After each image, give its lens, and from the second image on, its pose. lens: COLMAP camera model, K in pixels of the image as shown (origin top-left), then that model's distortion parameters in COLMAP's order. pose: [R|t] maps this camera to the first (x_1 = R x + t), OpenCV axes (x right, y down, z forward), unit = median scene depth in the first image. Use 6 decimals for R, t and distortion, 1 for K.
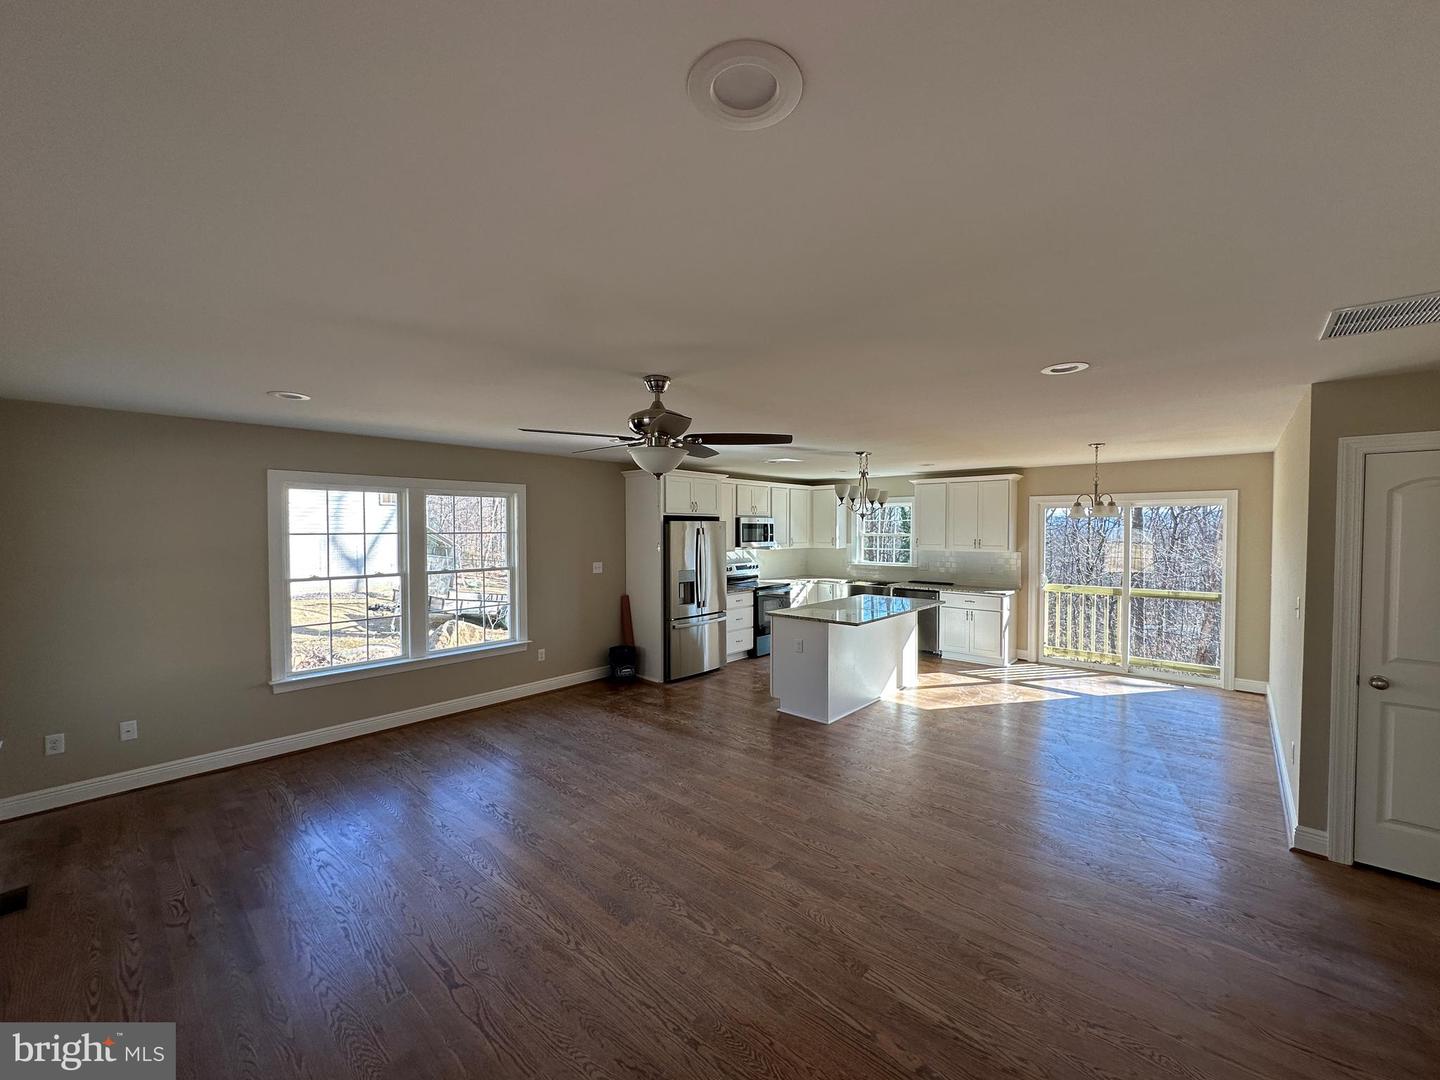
lens RADIAL K [[570.4, 0, 720.0], [0, 570.4, 540.0], [0, 0, 1]] dist [-0.000228, -0.000014]
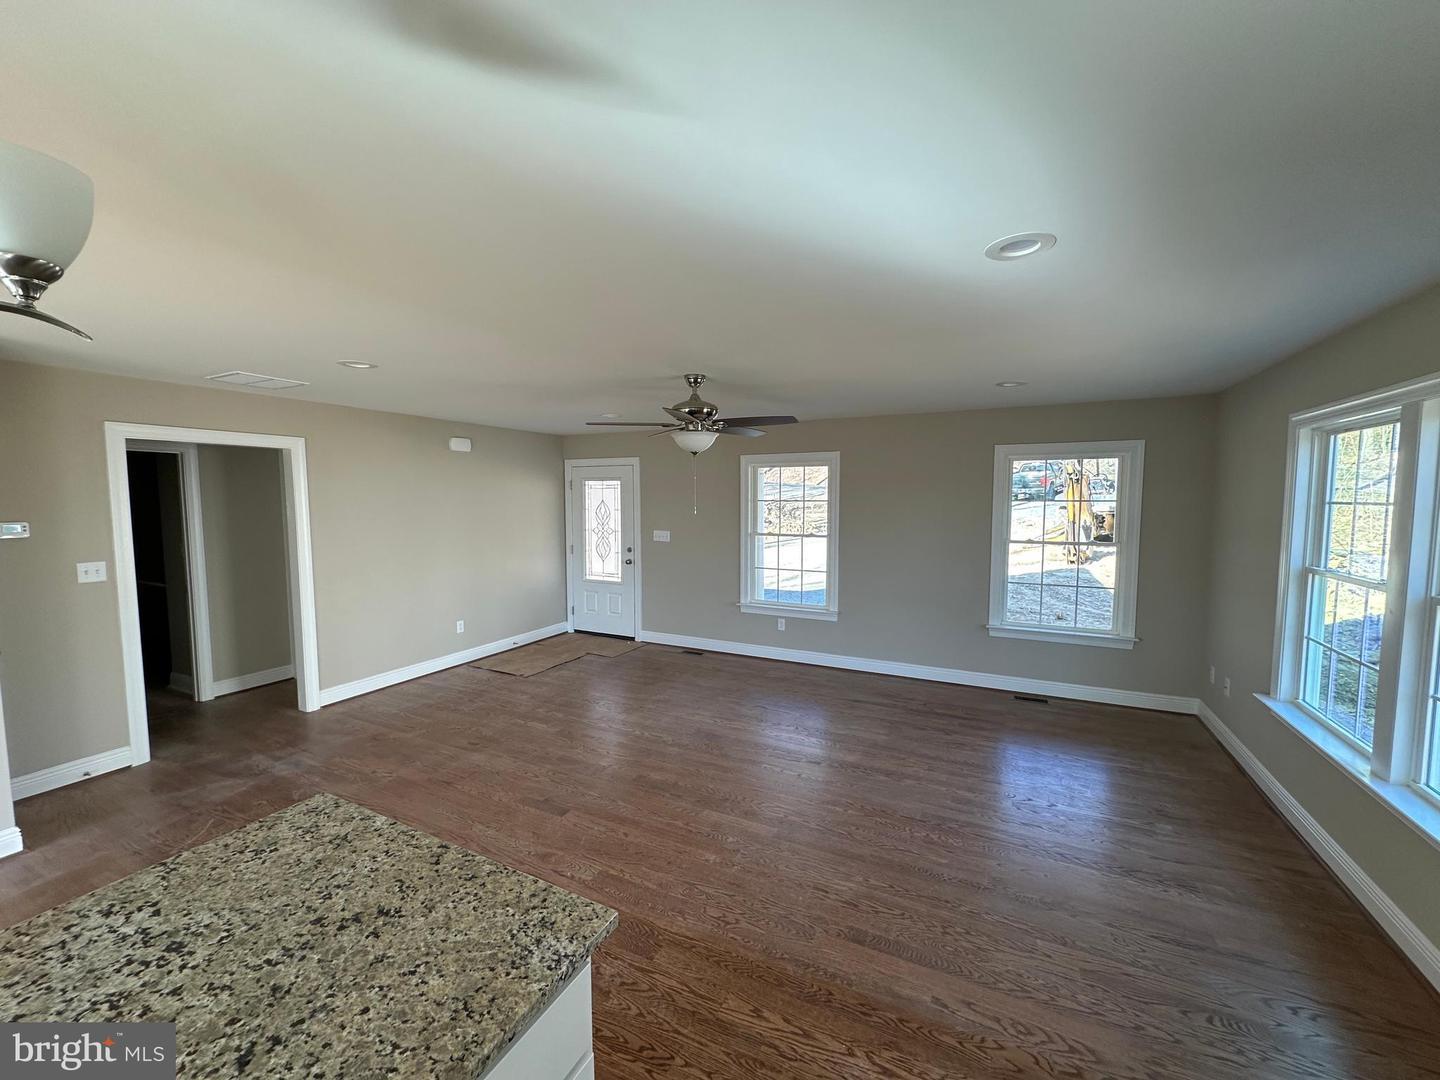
lens RADIAL K [[570.4, 0, 720.0], [0, 570.4, 540.0], [0, 0, 1]] dist [-0.000228, -0.000014]
pose [[-0.963463, 0.021360, -0.266987, 0.158216], [-0.004613, 0.995344, 0.096281, -0.038829], [0.267800, 0.093995, -0.958879, 1.974982]]
